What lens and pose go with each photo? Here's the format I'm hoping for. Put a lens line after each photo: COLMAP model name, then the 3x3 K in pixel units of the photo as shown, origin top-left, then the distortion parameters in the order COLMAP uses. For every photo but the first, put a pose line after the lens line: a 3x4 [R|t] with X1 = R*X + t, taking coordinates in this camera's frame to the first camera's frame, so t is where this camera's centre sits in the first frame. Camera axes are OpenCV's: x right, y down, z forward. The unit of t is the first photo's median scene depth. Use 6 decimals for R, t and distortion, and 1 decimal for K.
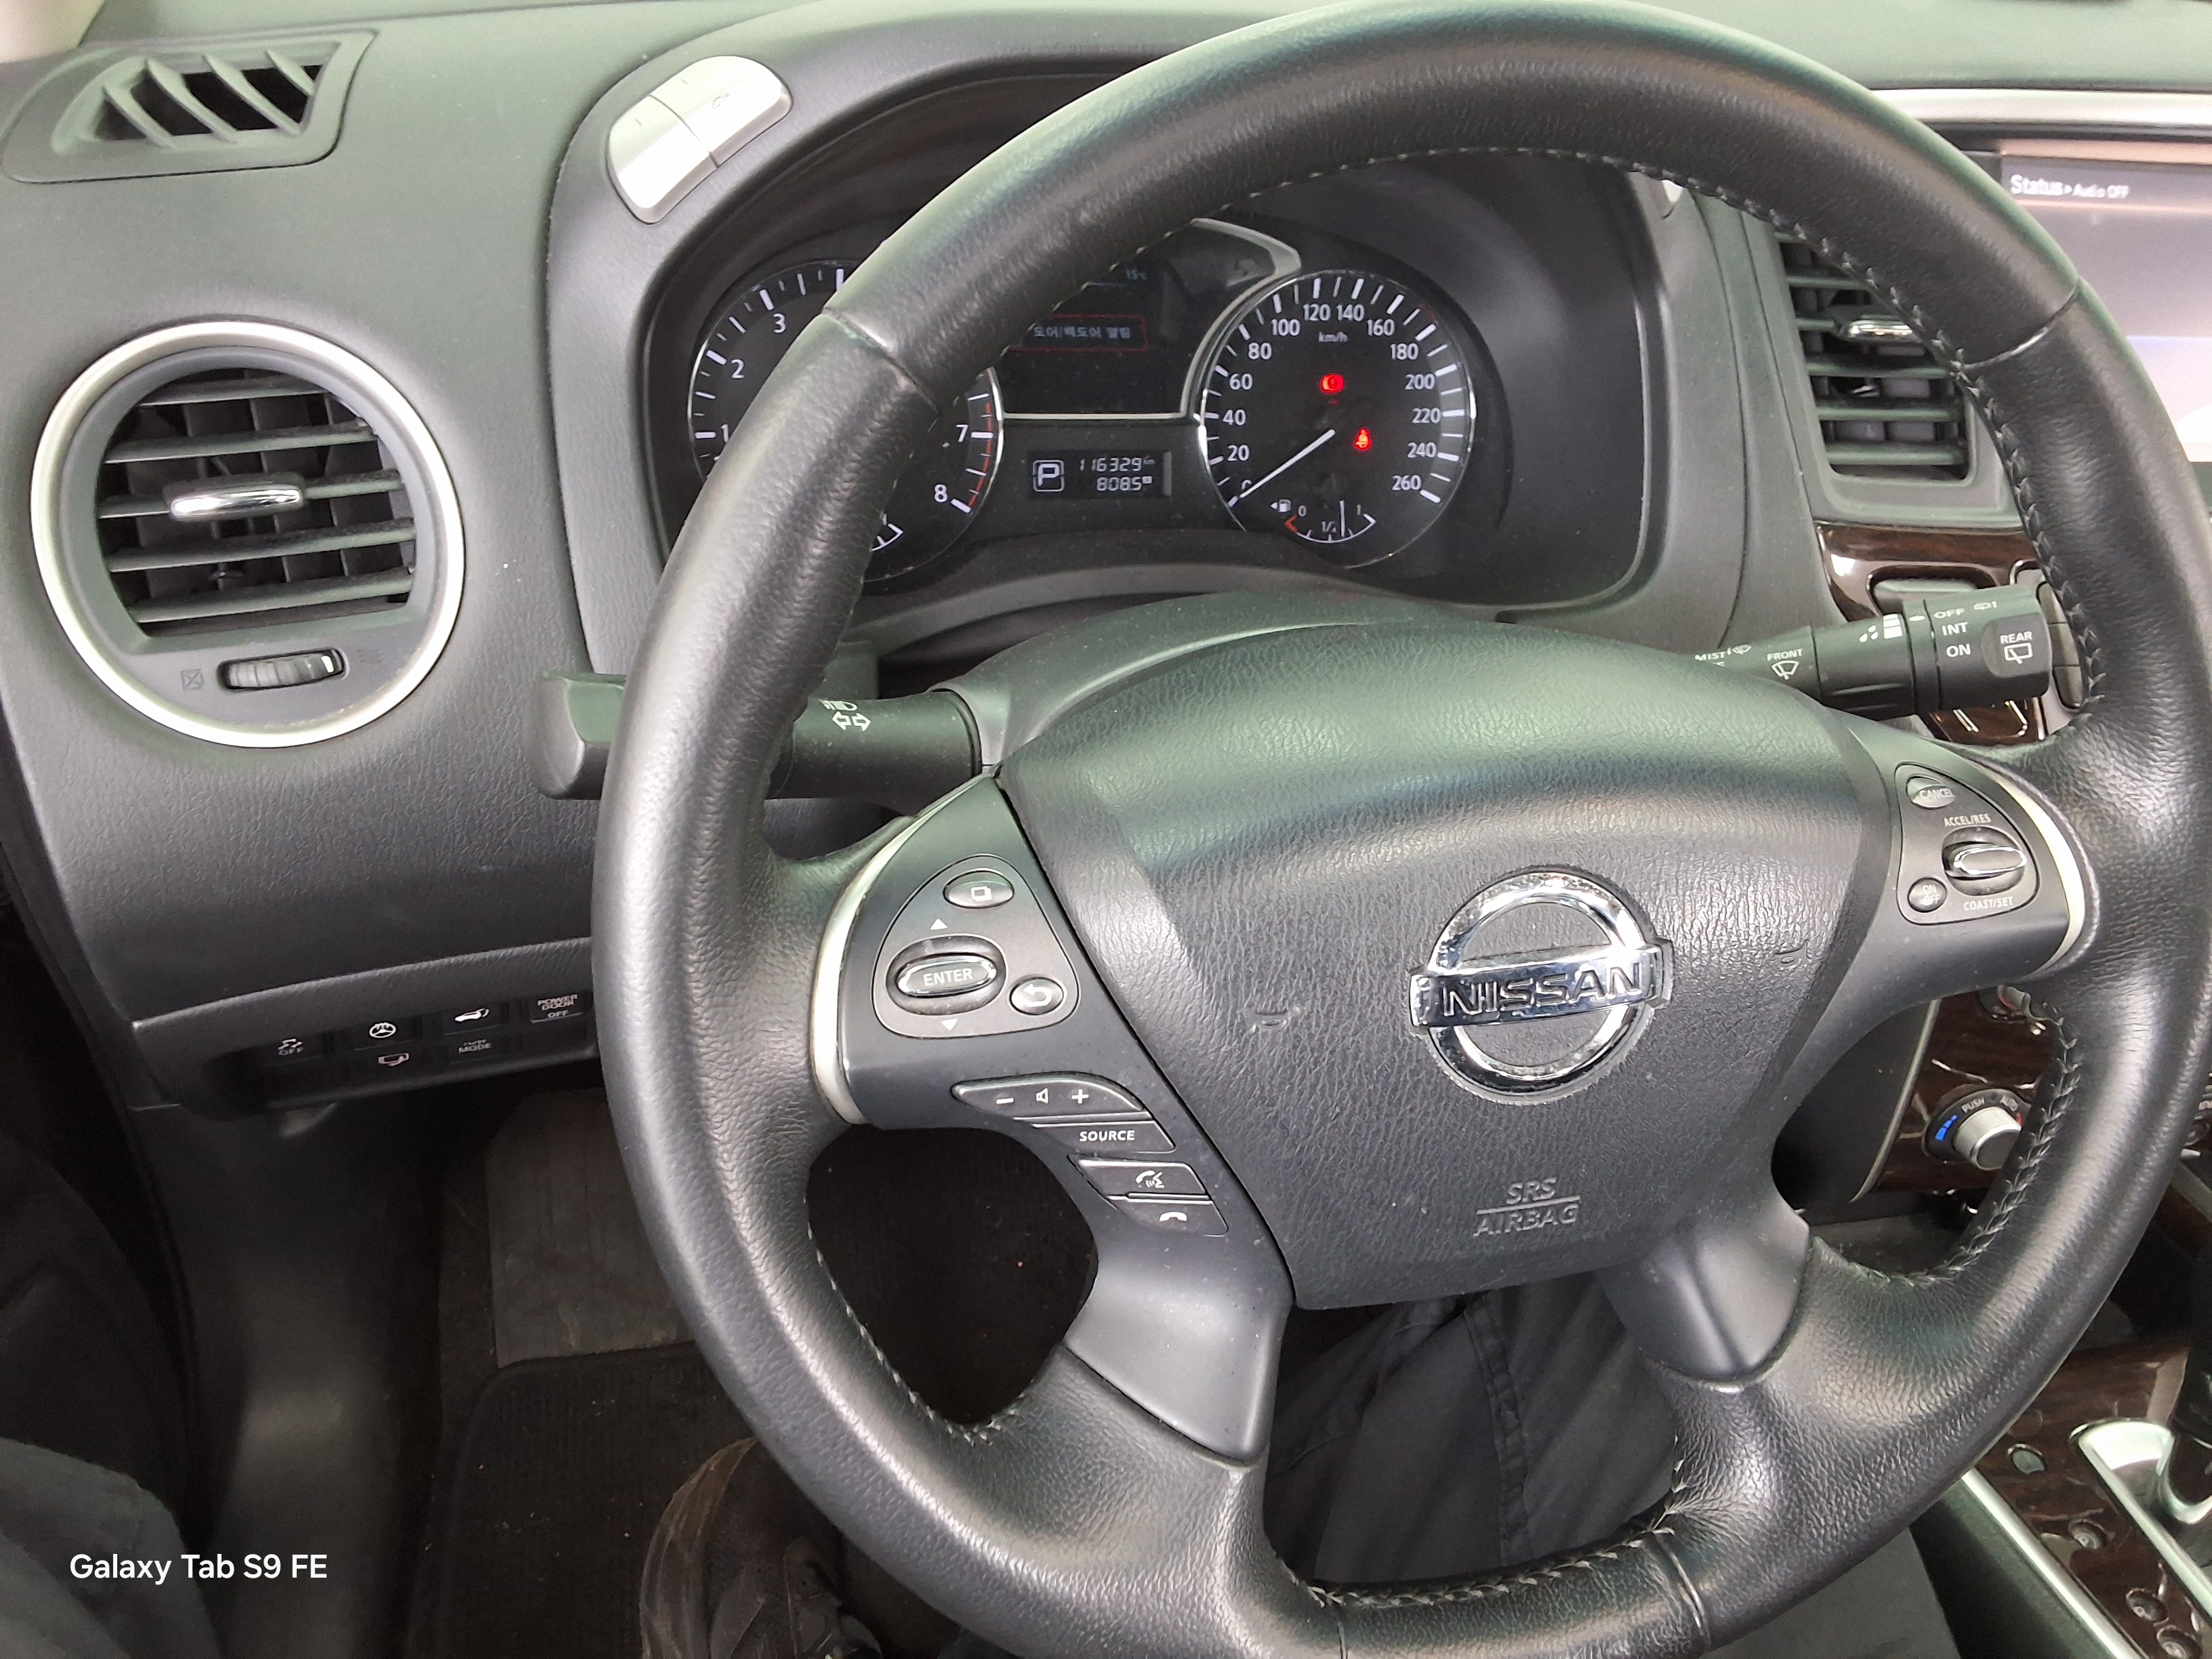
lens RADIAL K [[1724.4, 0, 1106.0], [0, 1724.4, 829.5], [0, 0, 1]] dist [0.115080, -0.158183]
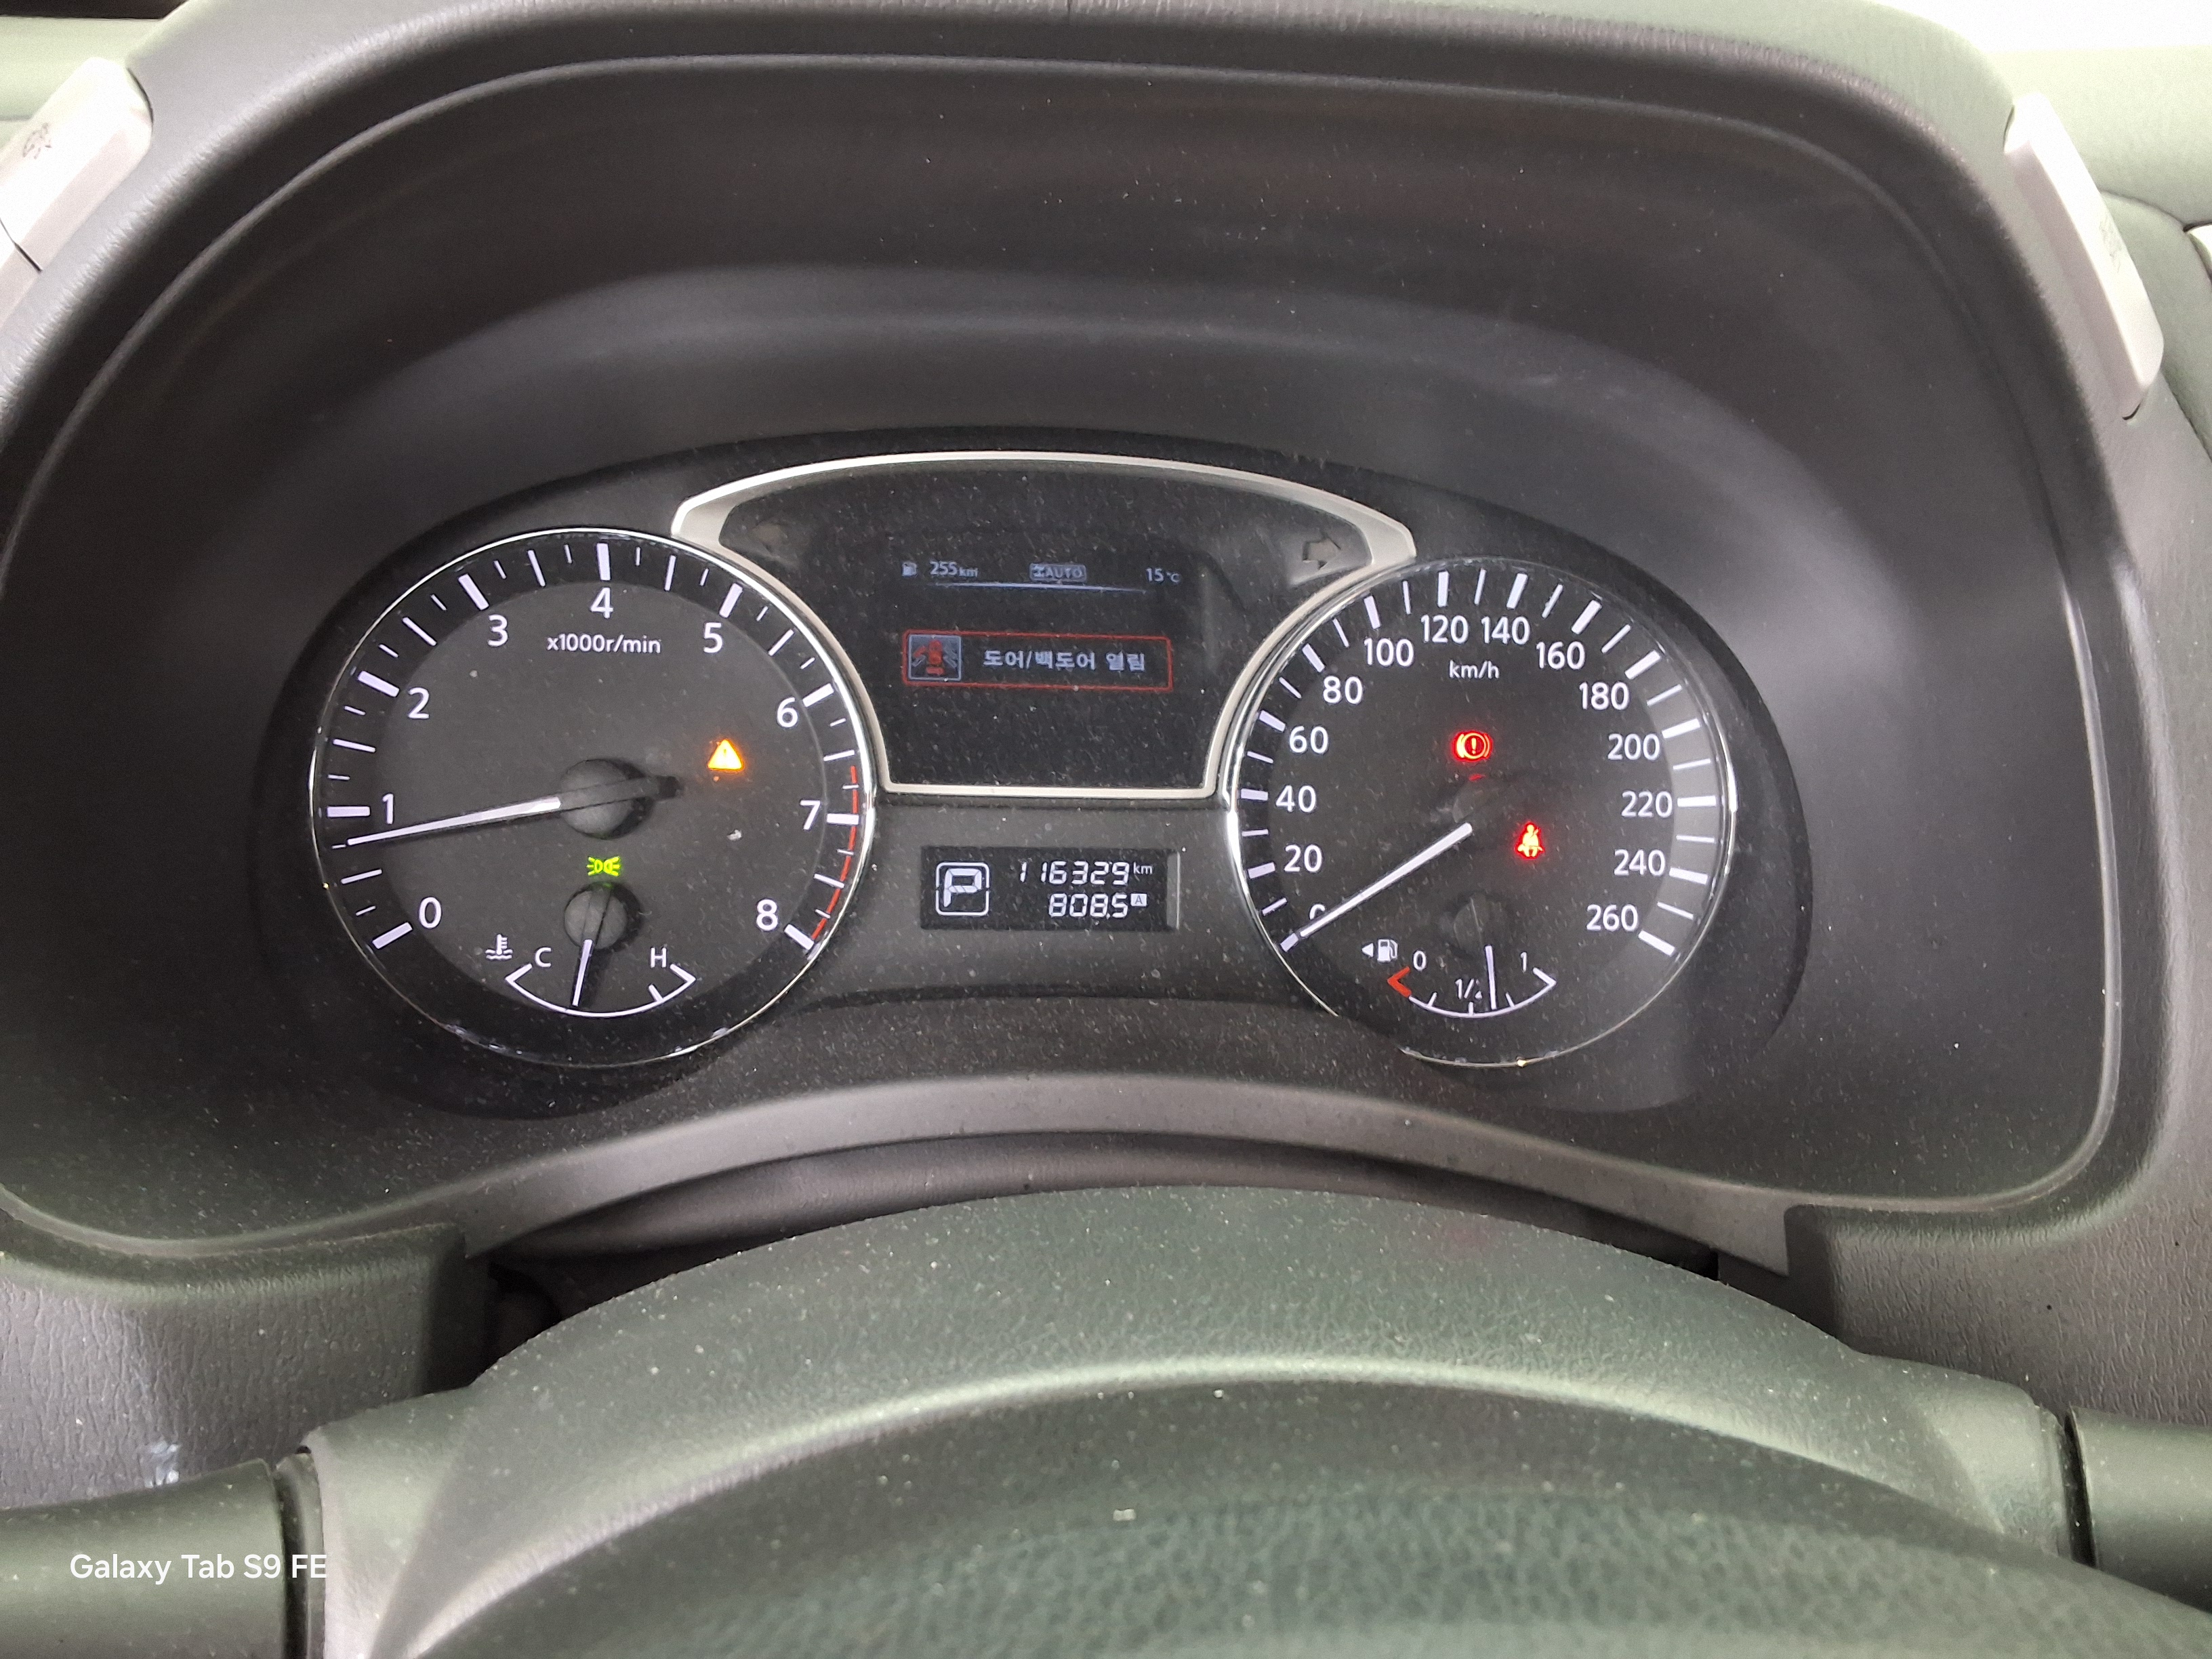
lens RADIAL K [[1724.4, 0, 1106.0], [0, 1724.4, 829.5], [0, 0, 1]] dist [0.115080, -0.158183]
pose [[0.986659, 0.023946, -0.161029, 0.104767], [-0.057154, 0.977114, -0.204894, -0.106151], [0.152437, 0.211364, 0.965447, 0.438212]]
